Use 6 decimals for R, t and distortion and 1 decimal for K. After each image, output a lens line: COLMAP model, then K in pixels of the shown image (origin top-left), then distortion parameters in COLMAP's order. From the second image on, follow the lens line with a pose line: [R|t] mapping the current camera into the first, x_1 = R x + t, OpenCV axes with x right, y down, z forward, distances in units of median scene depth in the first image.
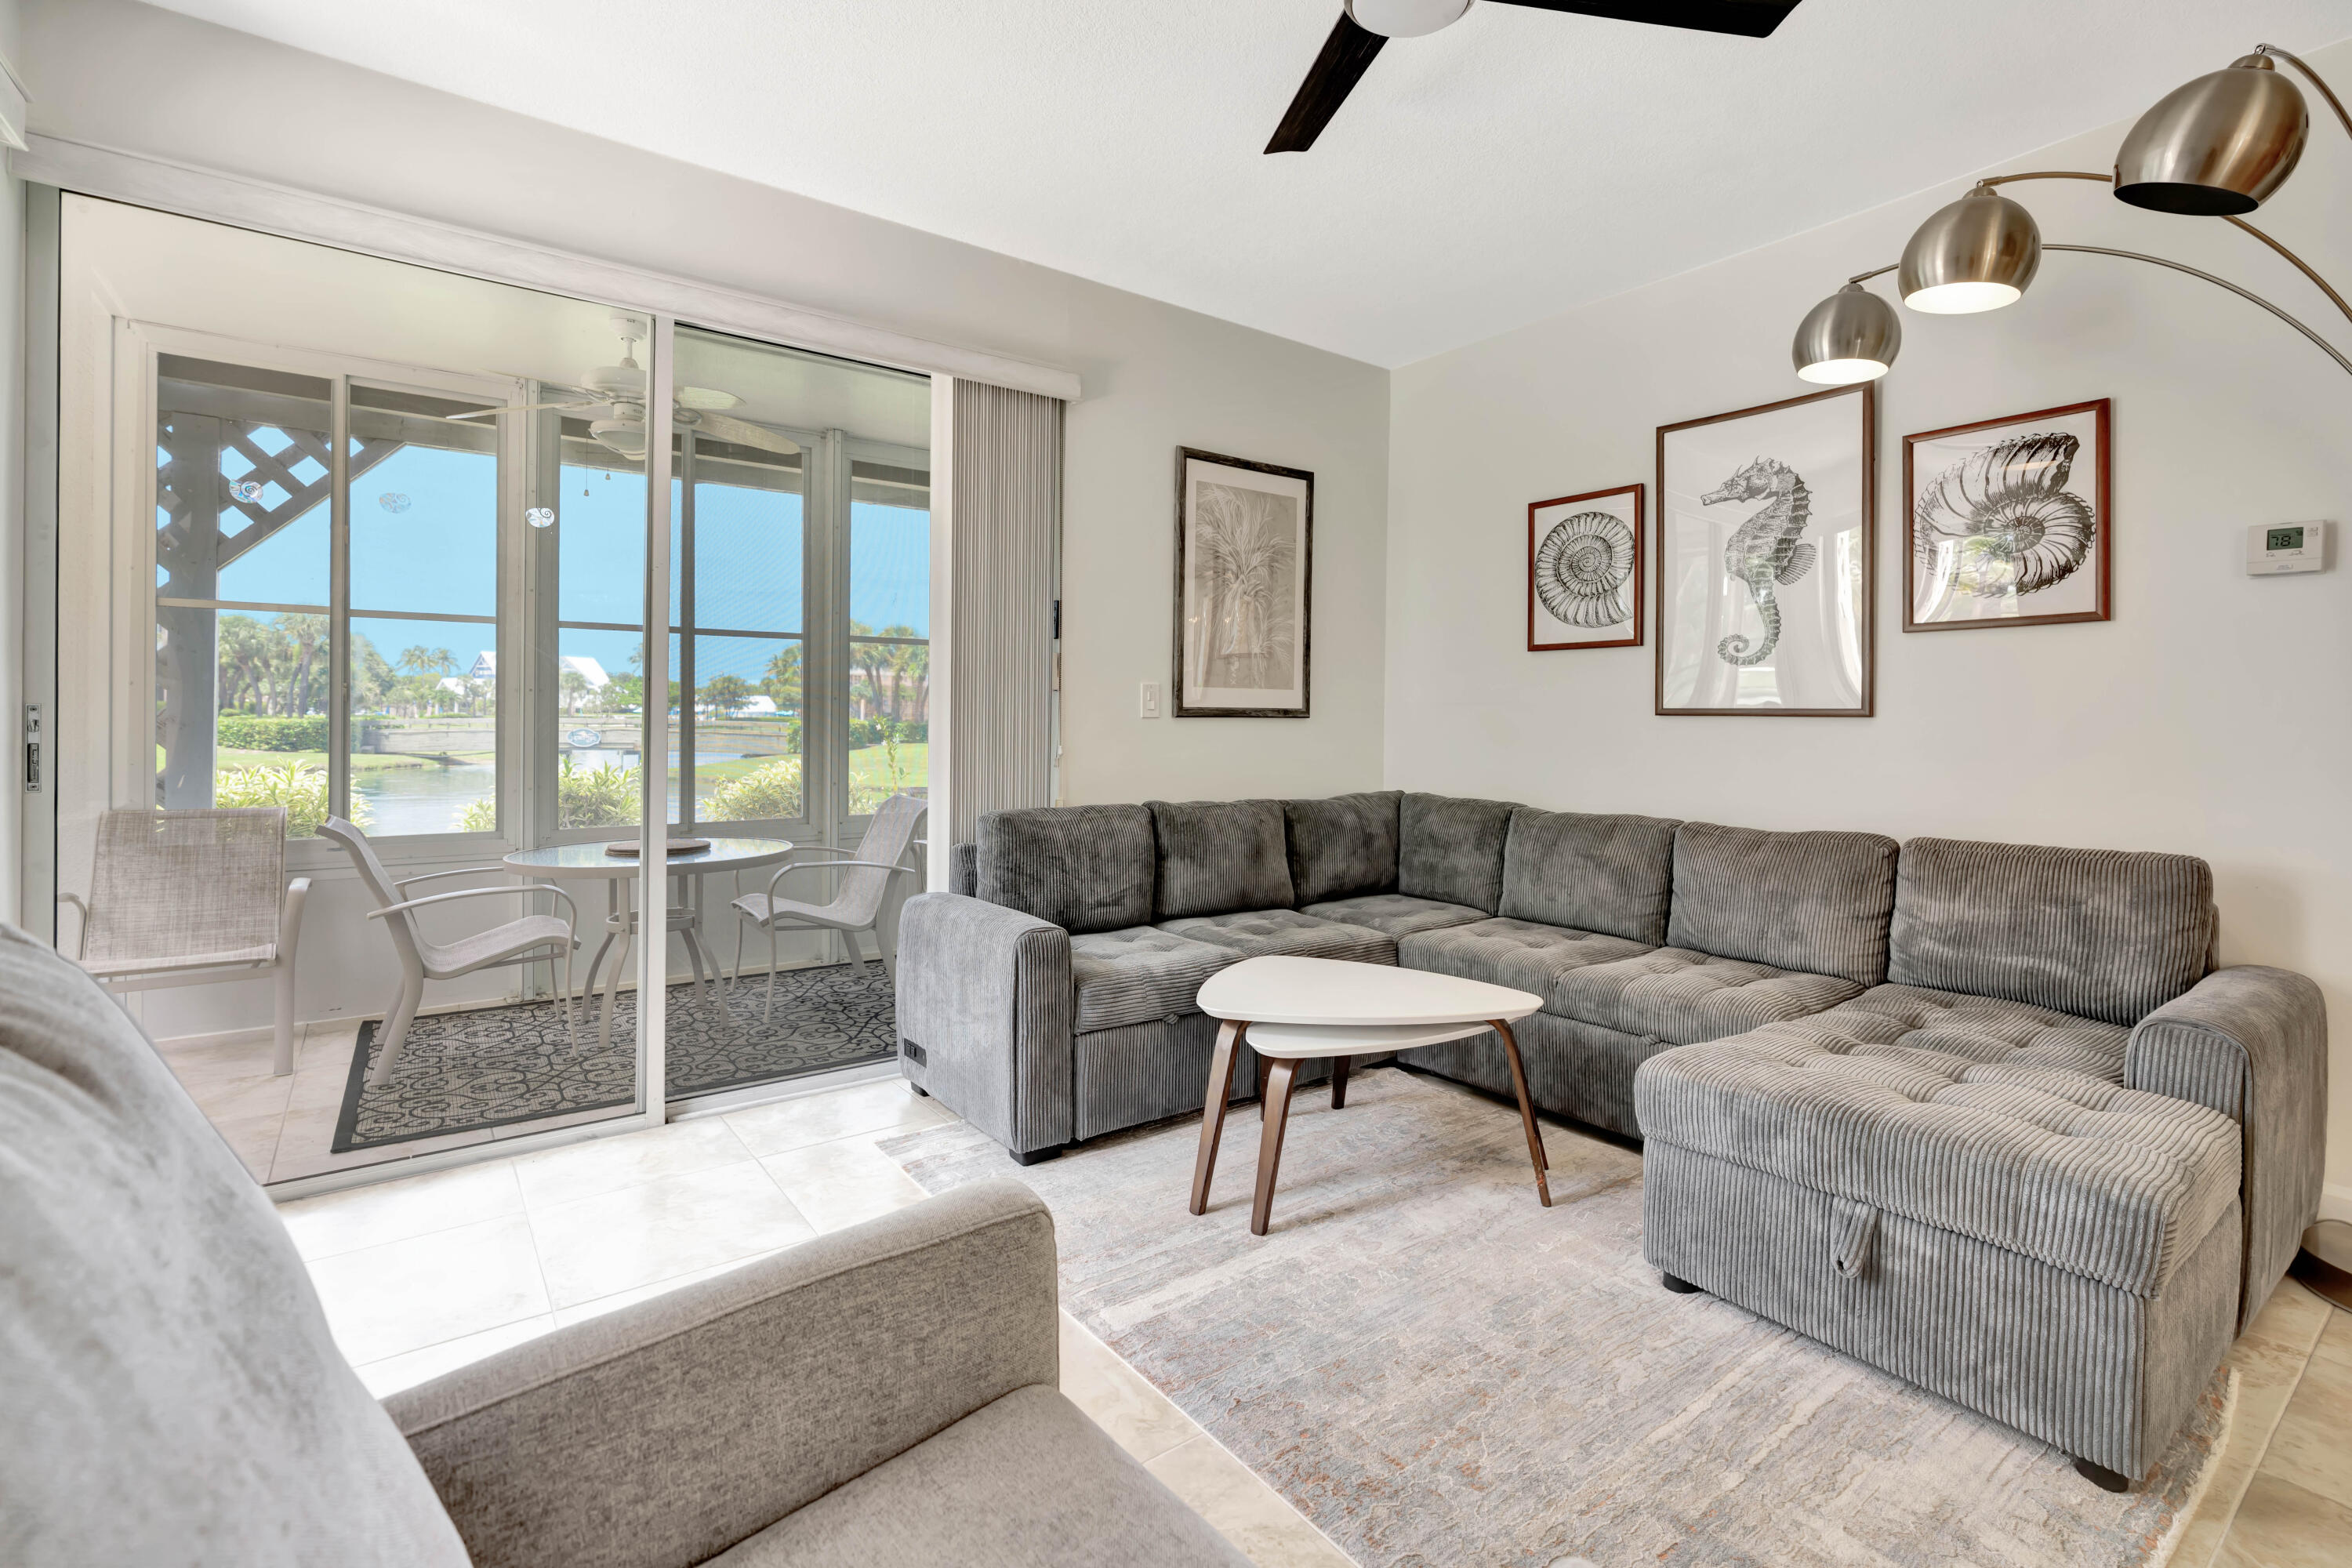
lens RADIAL K [[1063.7, 0, 1182.8], [0, 1063.7, 738.0], [0, 0, 1]] dist [-0.002086, 0.000366]
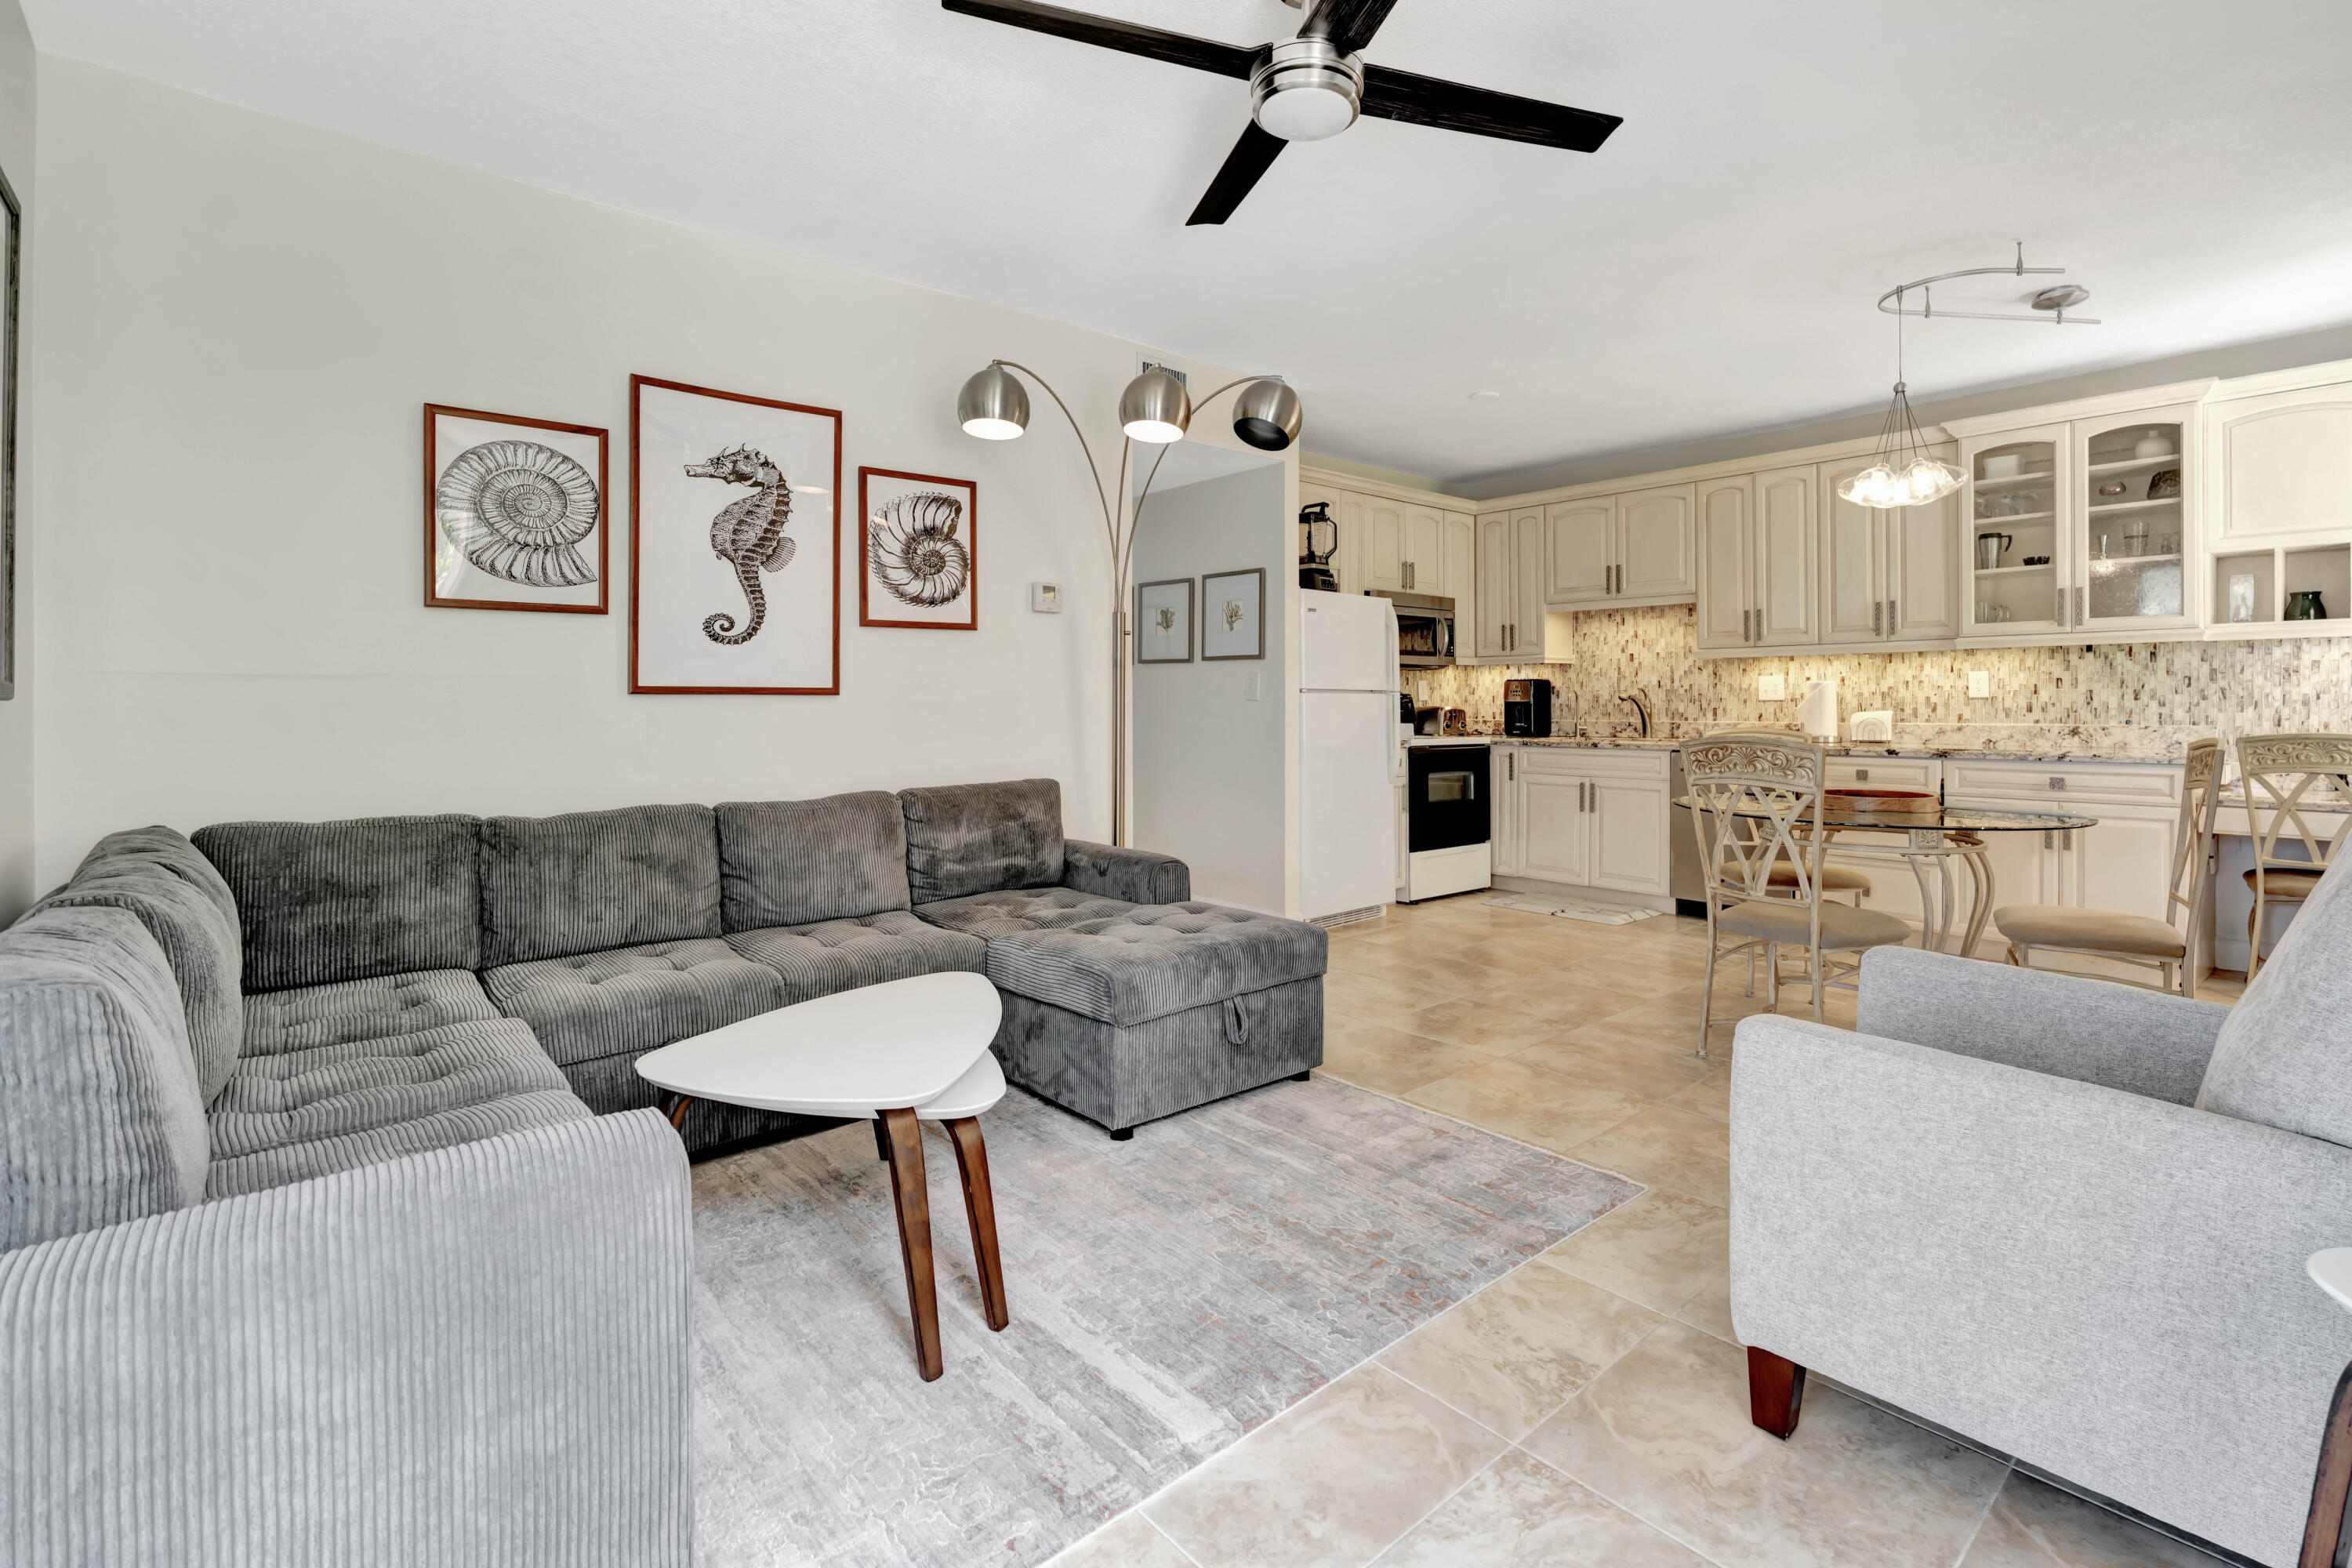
lens RADIAL K [[1063.7, 0, 1208.8], [0, 1063.7, 712.4], [0, 0, 1]] dist [-0.002086, 0.000366]
pose [[-0.064660, -0.017439, 0.997755, -0.566842], [0.023201, 0.999551, 0.018974, -0.013444], [-0.997638, 0.024376, -0.064227, 0.669726]]
